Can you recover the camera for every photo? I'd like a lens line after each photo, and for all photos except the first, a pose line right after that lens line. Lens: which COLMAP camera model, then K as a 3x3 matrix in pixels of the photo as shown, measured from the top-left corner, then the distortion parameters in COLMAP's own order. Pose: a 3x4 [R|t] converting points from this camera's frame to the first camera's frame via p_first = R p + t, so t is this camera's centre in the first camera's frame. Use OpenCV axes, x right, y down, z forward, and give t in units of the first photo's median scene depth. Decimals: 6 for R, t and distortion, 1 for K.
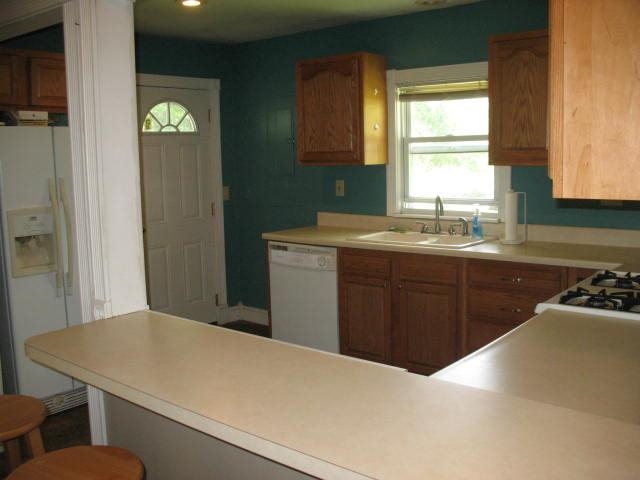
lens RADIAL K [[652.0, 0, 320.0], [0, 652.0, 240.0], [0, 0, 1]] dist [-0.000390, 0.003018]
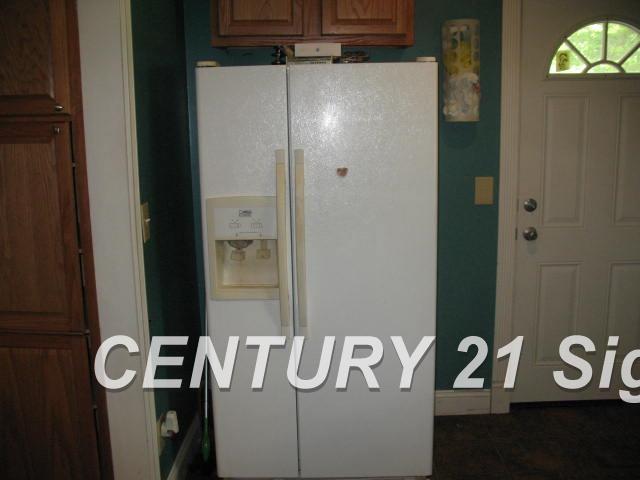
lens RADIAL K [[660.5, 0, 320.0], [0, 660.5, 240.0], [0, 0, 1]] dist [-0.083148, 0.010144]
pose [[0.649919, 0.160436, -0.742877, 0.059417], [-0.105235, 0.987046, 0.121101, -0.065049], [0.752682, -0.000530, 0.658384, 0.446337]]
